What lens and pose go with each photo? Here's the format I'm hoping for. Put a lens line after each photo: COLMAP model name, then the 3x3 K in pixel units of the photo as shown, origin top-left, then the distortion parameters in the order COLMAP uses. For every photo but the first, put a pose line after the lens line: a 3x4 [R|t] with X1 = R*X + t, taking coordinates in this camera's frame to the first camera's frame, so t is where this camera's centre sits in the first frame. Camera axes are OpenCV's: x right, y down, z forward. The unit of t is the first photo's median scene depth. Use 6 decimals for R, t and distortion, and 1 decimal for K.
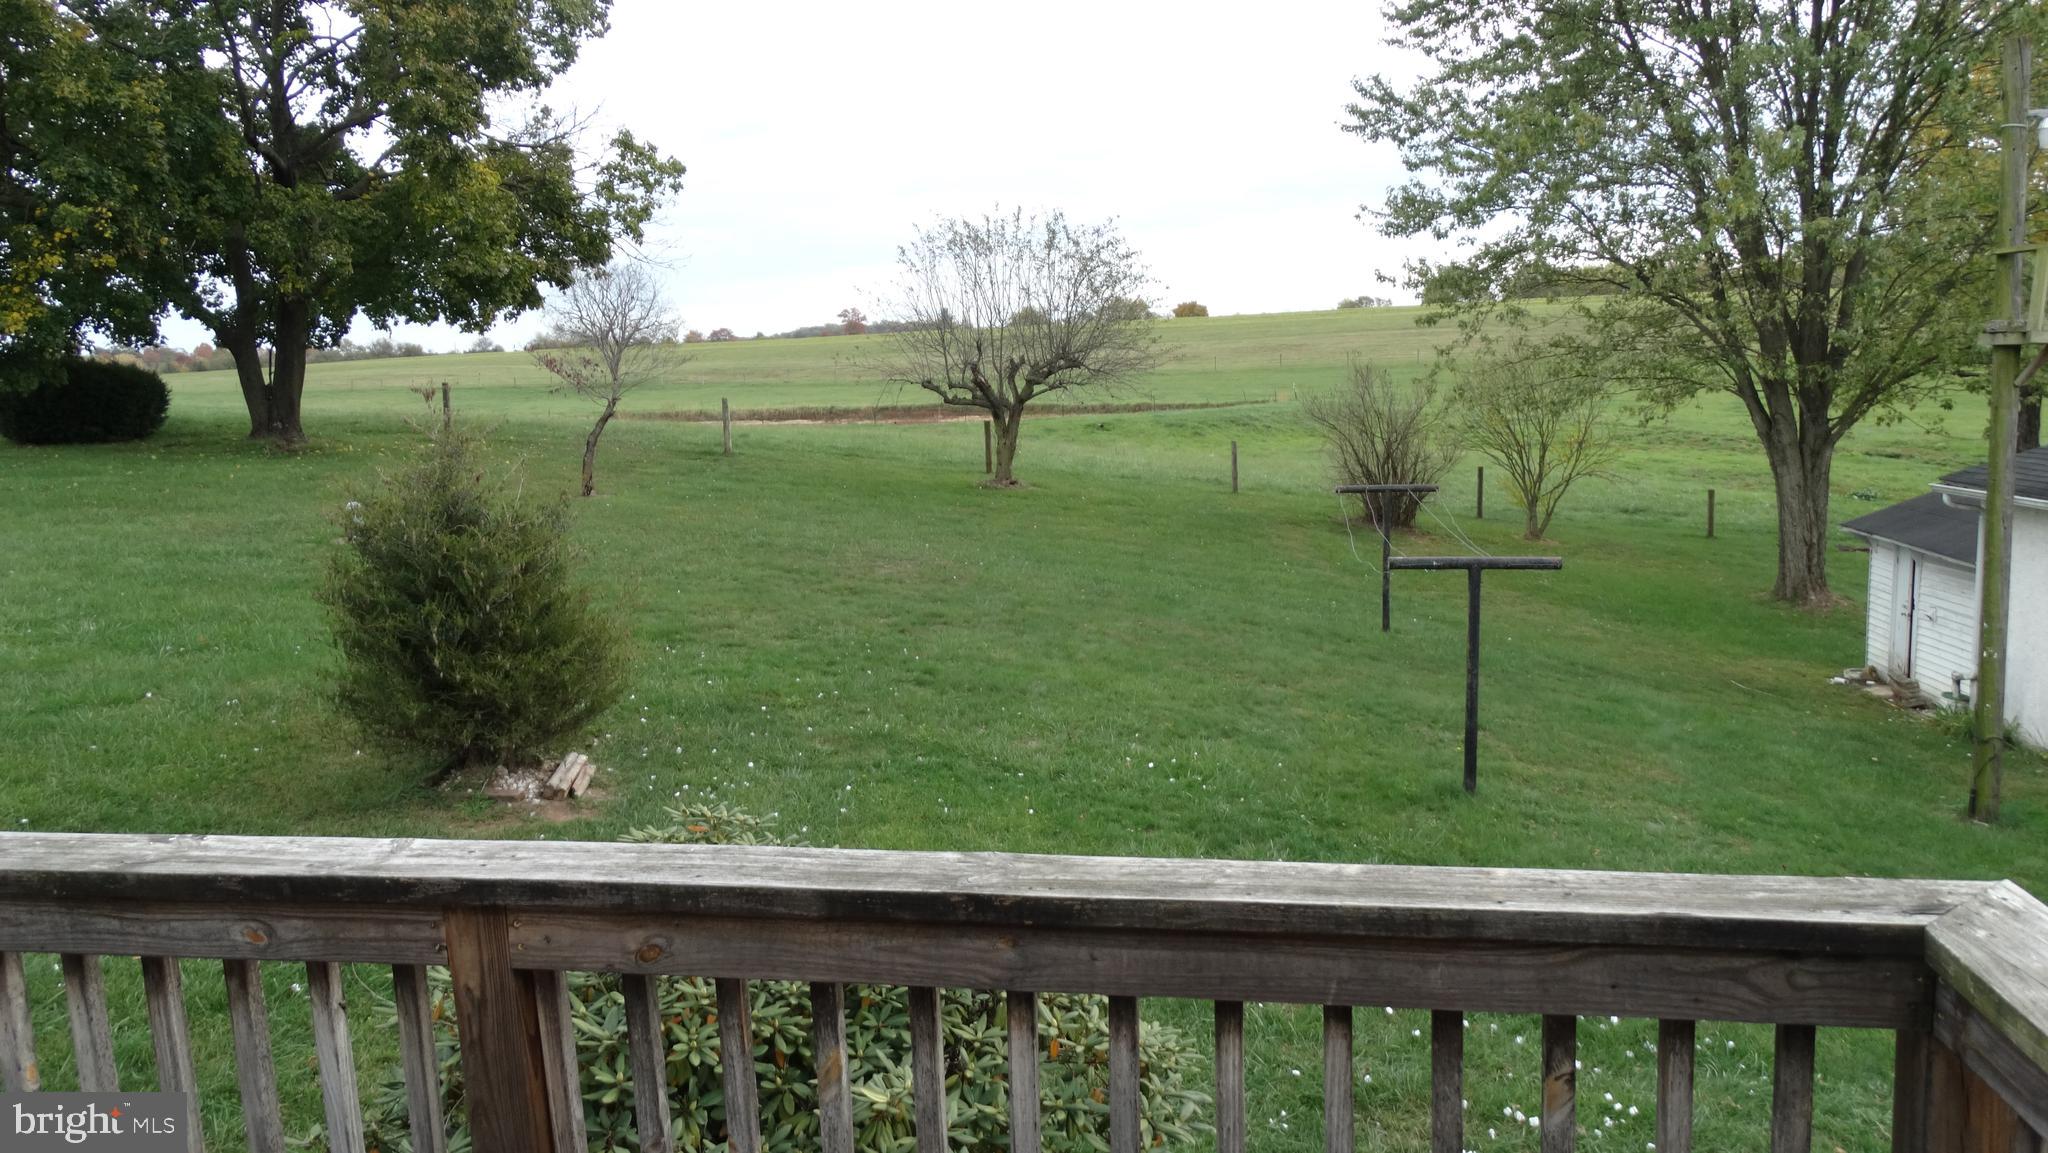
lens RADIAL K [[1459.8, 0, 1029.3], [0, 1459.8, 577.7], [0, 0, 1]] dist [-0.005465, -0.000726]
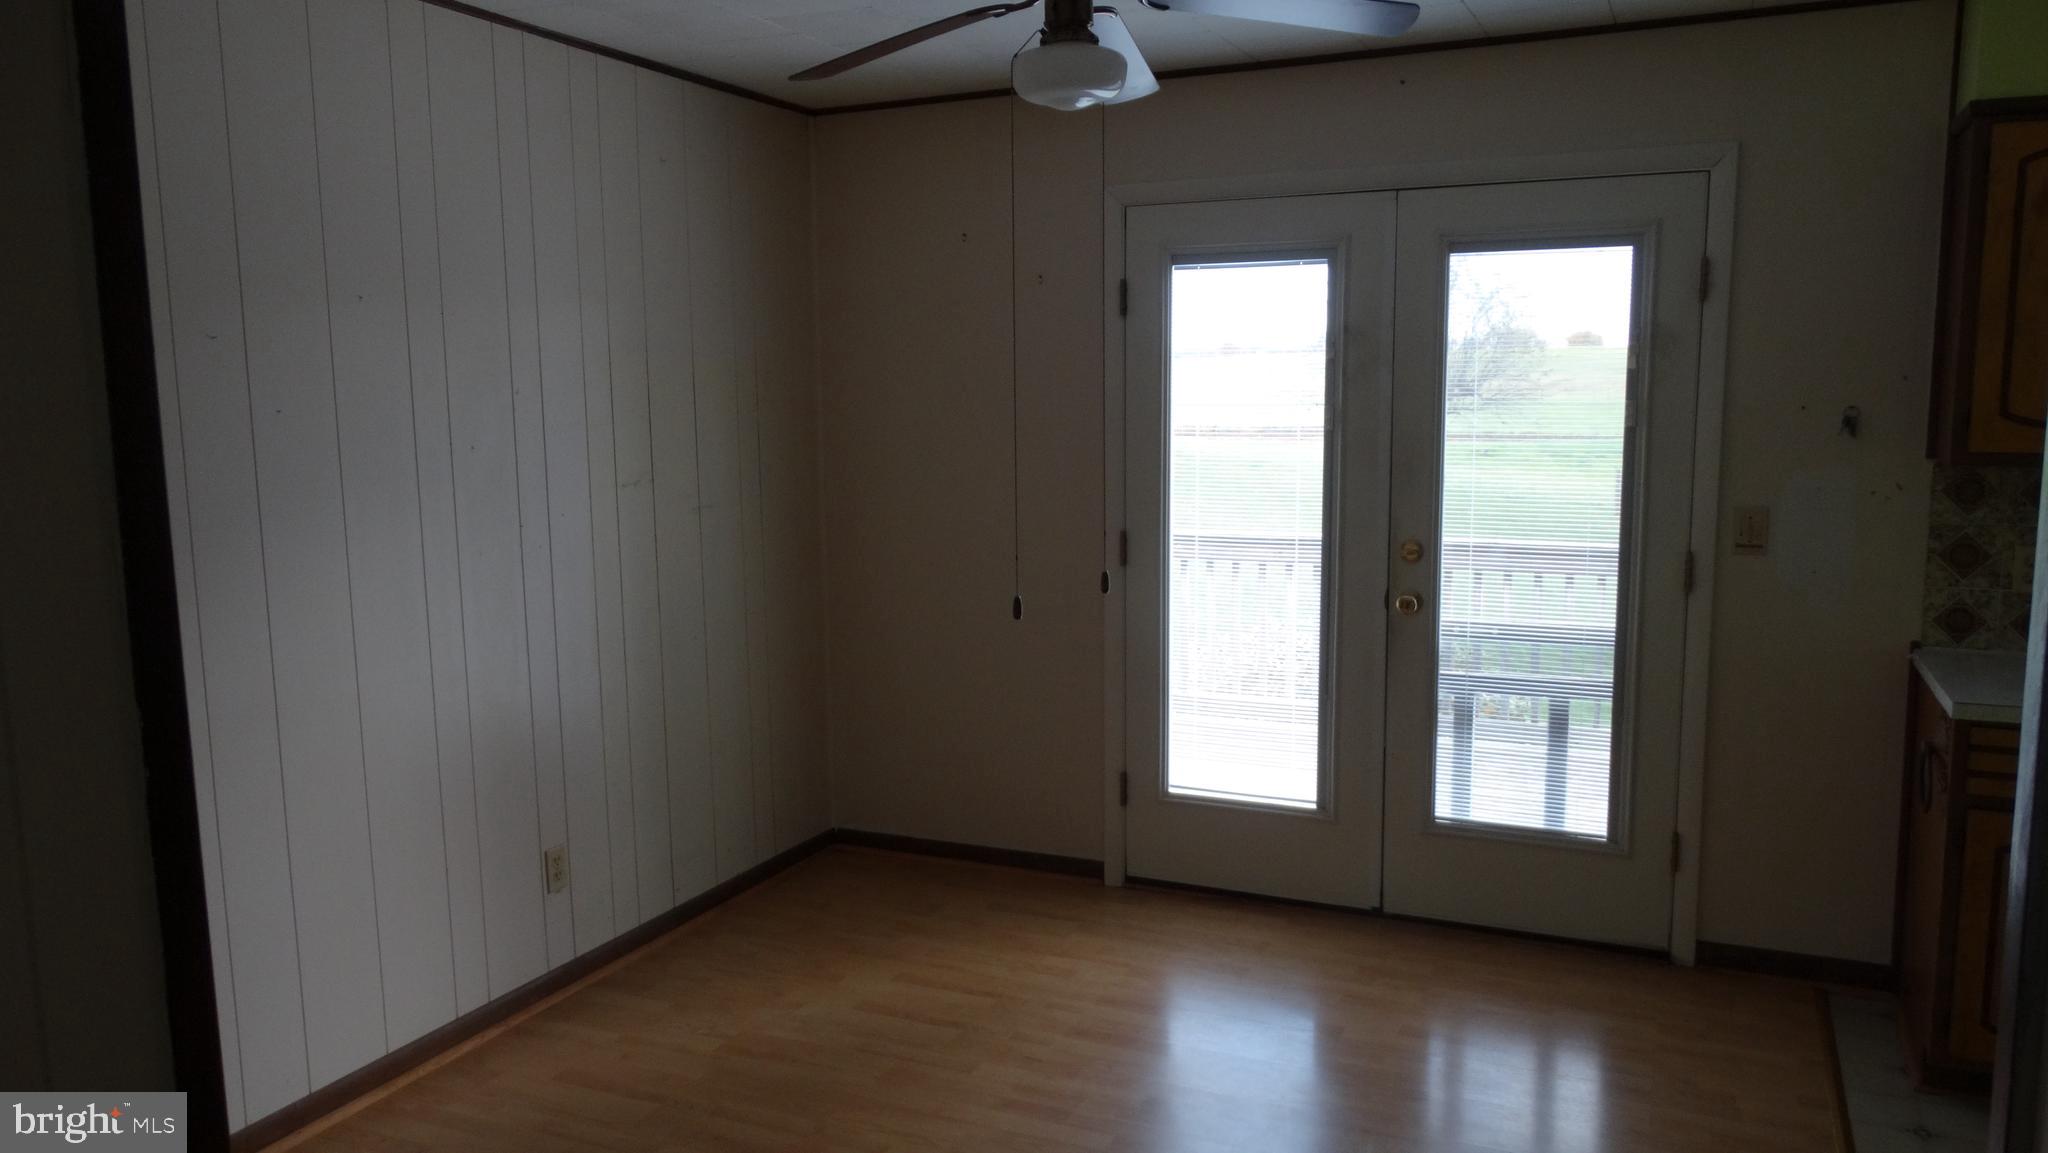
lens RADIAL K [[1459.8, 0, 1021.6], [0, 1459.8, 577.7], [0, 0, 1]] dist [-0.005465, -0.000726]
pose [[0.967293, 0.059993, -0.246465, -0.015749], [-0.063420, 0.997969, -0.005980, 0.022566], [0.245606, 0.021415, 0.969133, -0.155862]]
